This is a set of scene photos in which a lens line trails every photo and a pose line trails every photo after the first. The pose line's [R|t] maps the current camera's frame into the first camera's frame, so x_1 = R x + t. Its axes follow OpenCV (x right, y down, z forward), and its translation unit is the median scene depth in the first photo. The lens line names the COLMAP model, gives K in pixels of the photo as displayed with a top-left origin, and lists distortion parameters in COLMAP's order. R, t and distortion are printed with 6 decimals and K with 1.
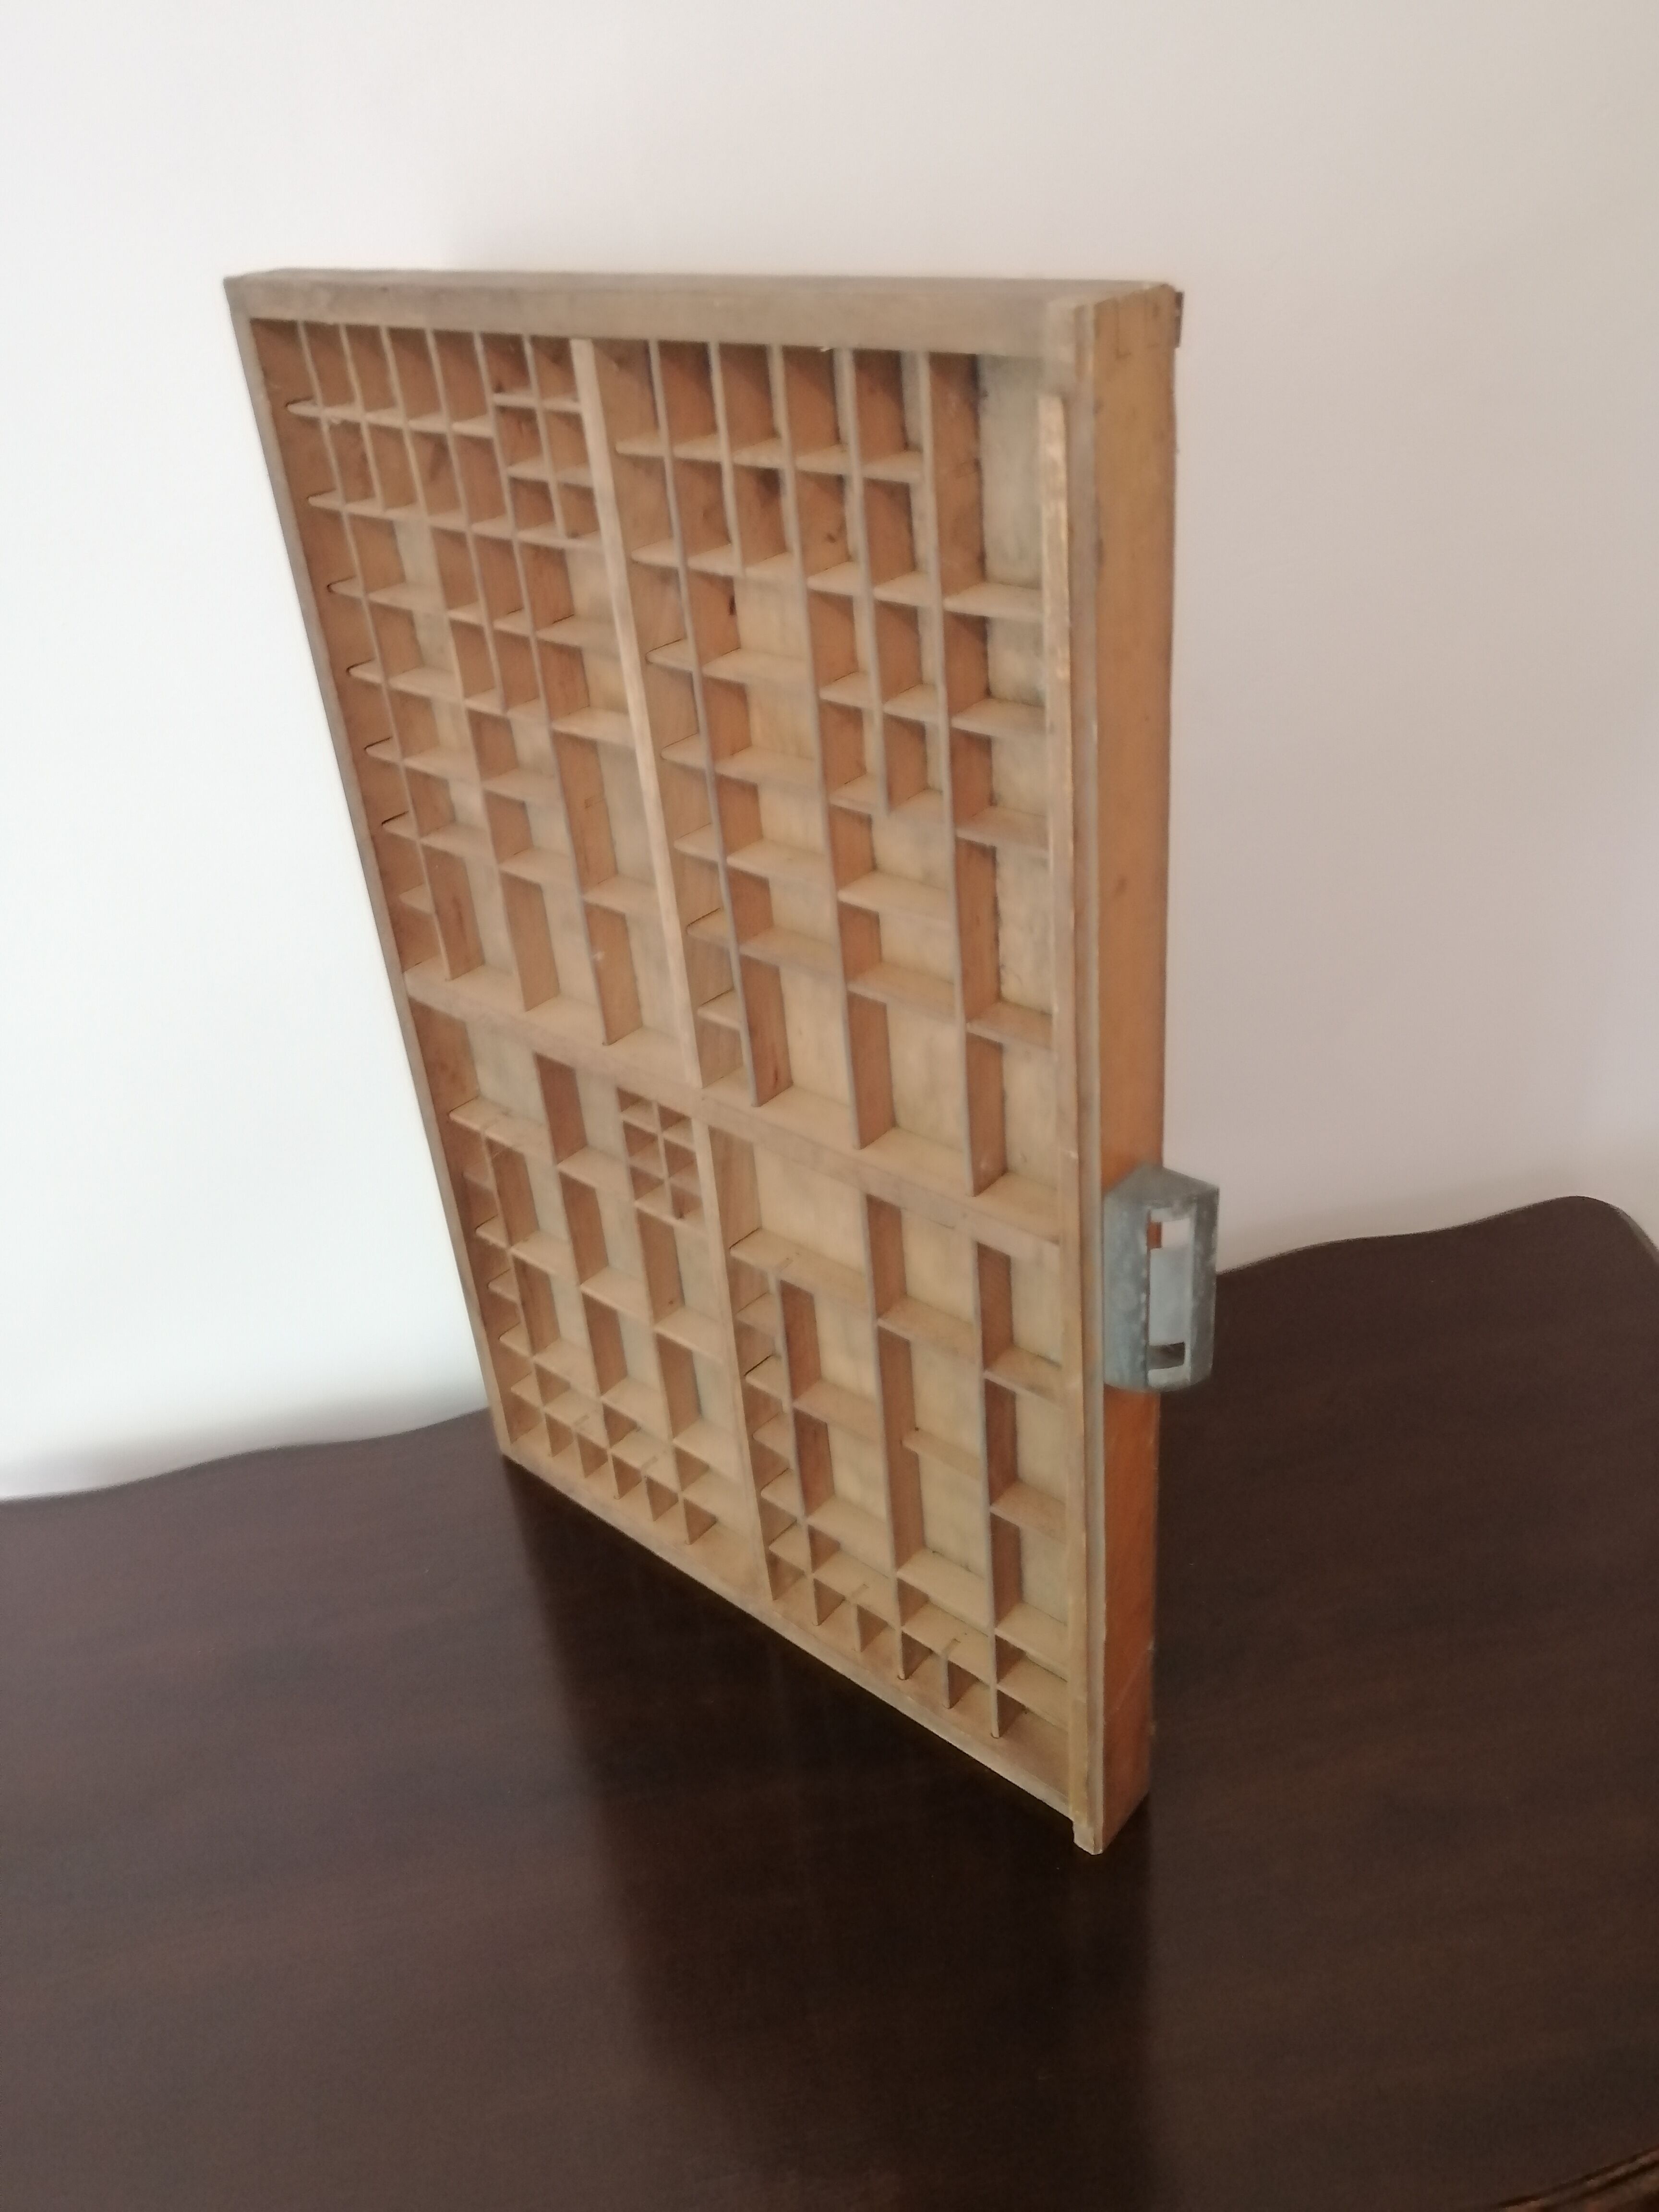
lens RADIAL K [[1711.3, 0, 829.5], [0, 1711.3, 1106.0], [0, 0, 1]] dist [0.002261, 0.001353]
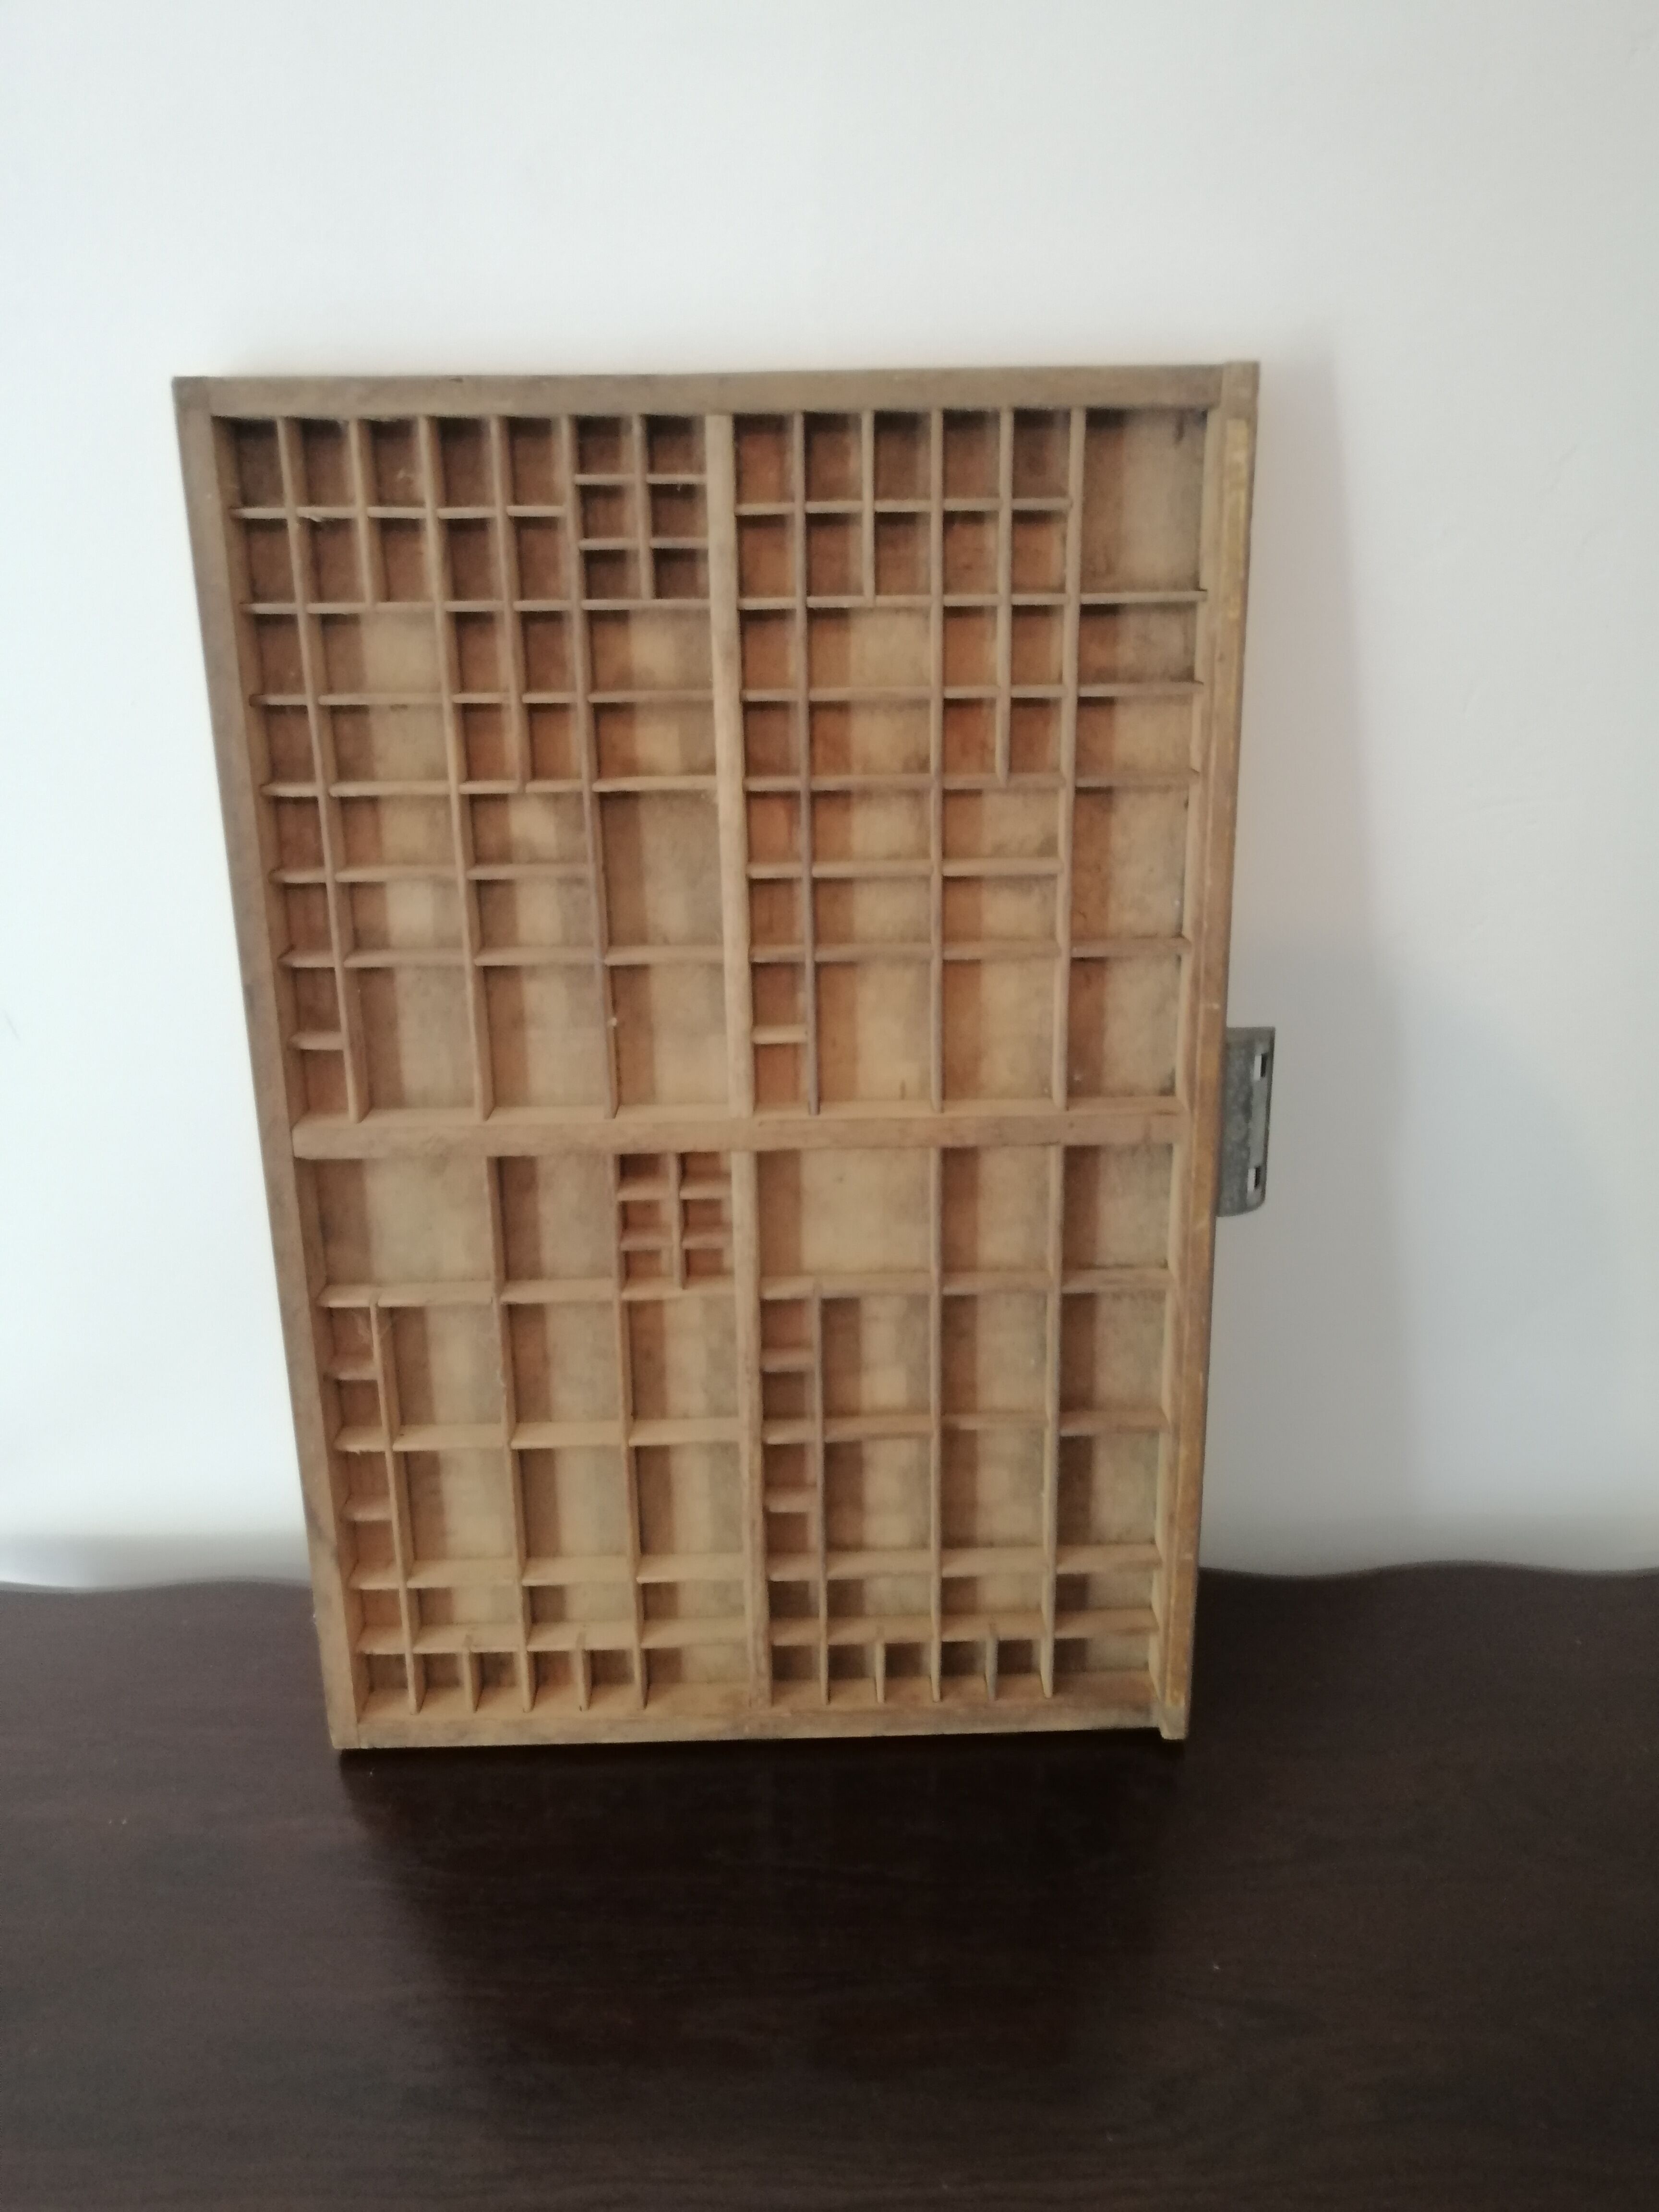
lens RADIAL K [[1711.3, 0, 829.5], [0, 1711.3, 1106.0], [0, 0, 1]] dist [0.002261, 0.001353]
pose [[0.744964, -0.119396, 0.656334, -0.738502], [0.308551, 0.933960, -0.180317, 0.190449], [-0.591461, 0.336842, 0.732606, 0.193986]]
